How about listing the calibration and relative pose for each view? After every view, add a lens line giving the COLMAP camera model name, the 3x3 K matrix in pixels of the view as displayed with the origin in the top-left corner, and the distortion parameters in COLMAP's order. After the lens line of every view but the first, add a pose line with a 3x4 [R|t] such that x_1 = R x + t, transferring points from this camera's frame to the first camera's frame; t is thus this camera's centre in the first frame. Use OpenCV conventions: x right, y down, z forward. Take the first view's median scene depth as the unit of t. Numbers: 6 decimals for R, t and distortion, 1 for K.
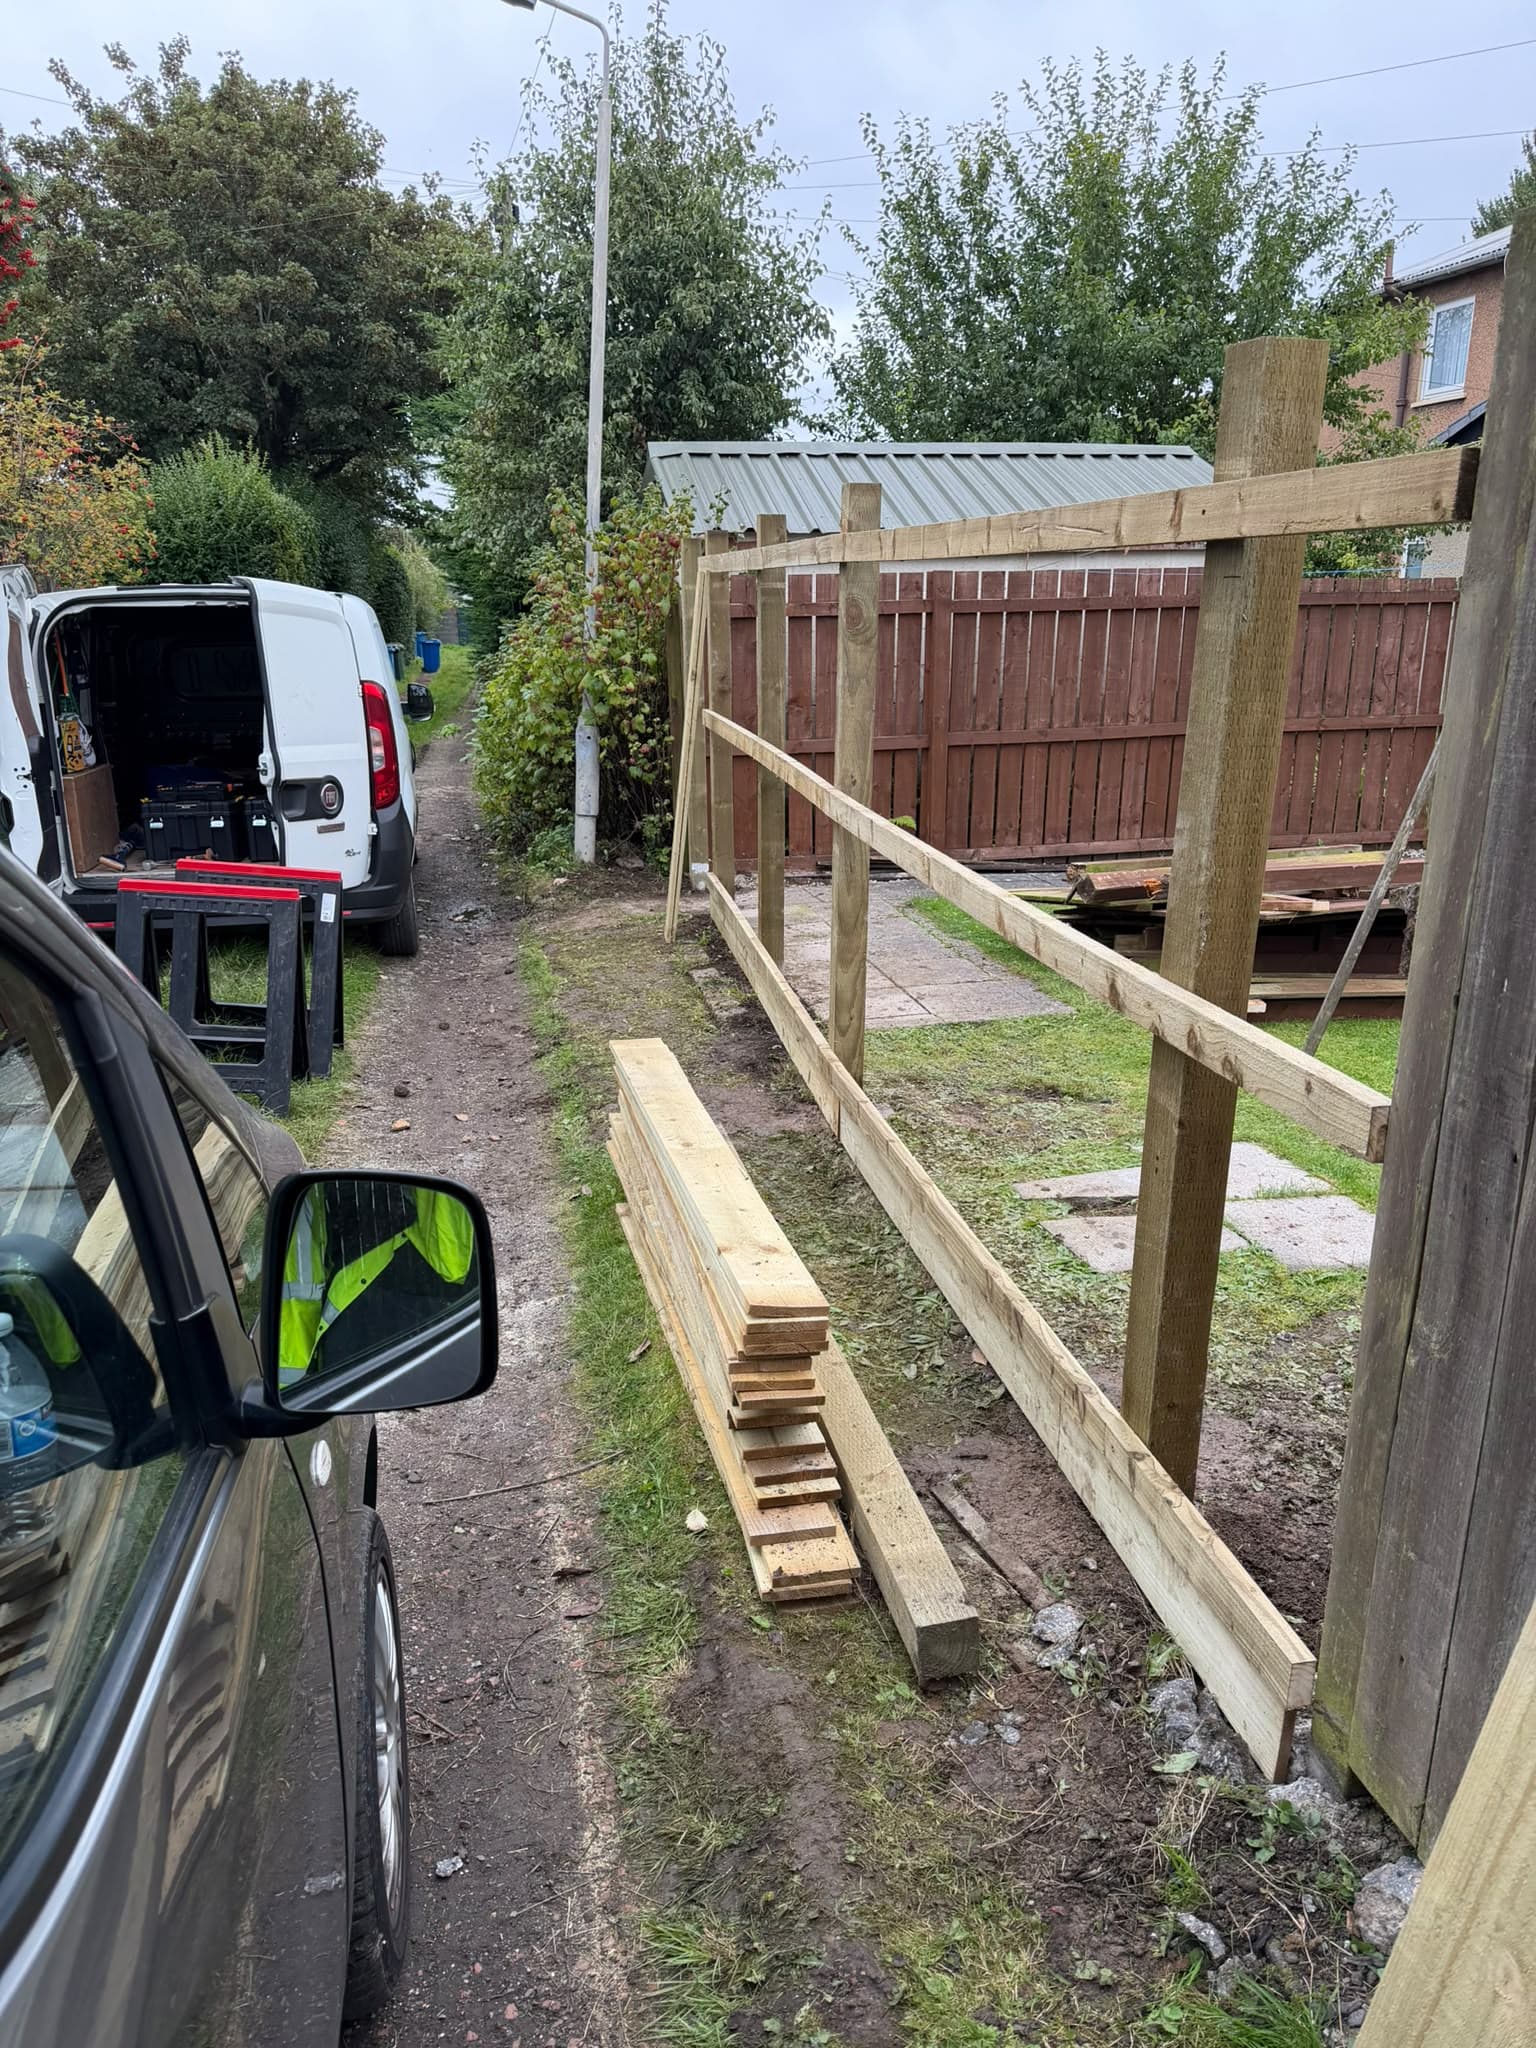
lens RADIAL K [[1371.7, 0, 760.5], [0, 1371.7, 995.6], [0, 0, 1]] dist [0.080992, -0.121215]
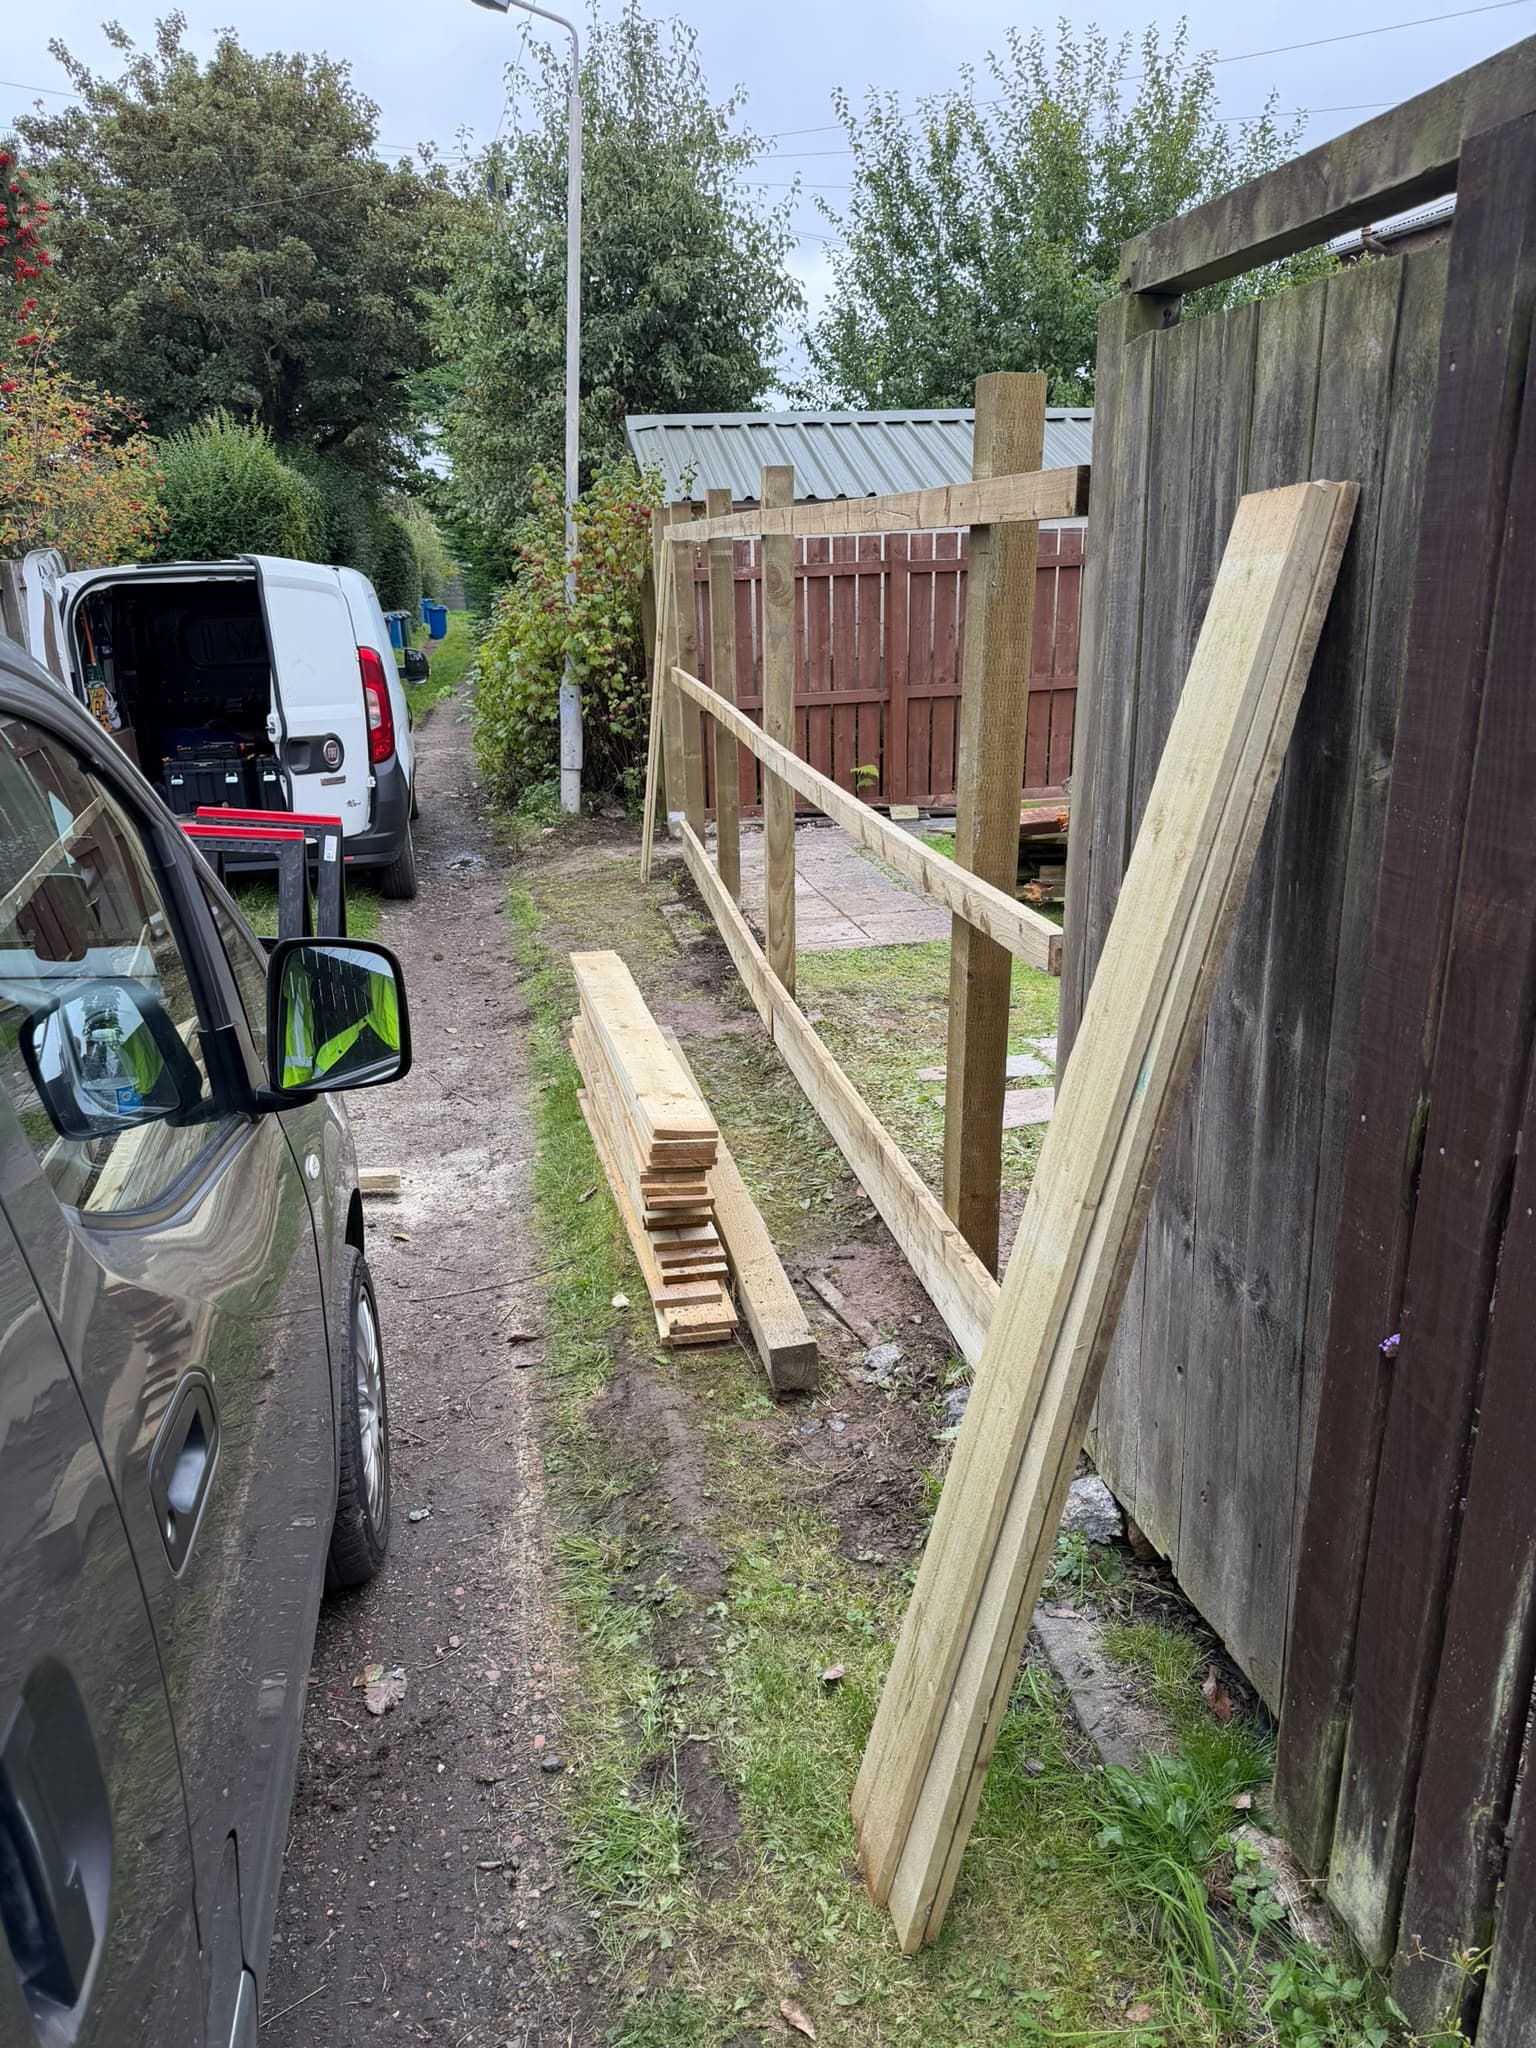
lens RADIAL K [[1438.5, 0, 774.2], [0, 1438.5, 1016.1], [0, 0, 1]] dist [0.073640, -0.113158]
pose [[0.999730, -0.013379, -0.019006, 0.050343], [0.013907, 0.999514, 0.027908, 0.032344], [0.018623, -0.028165, 0.999430, -0.129699]]
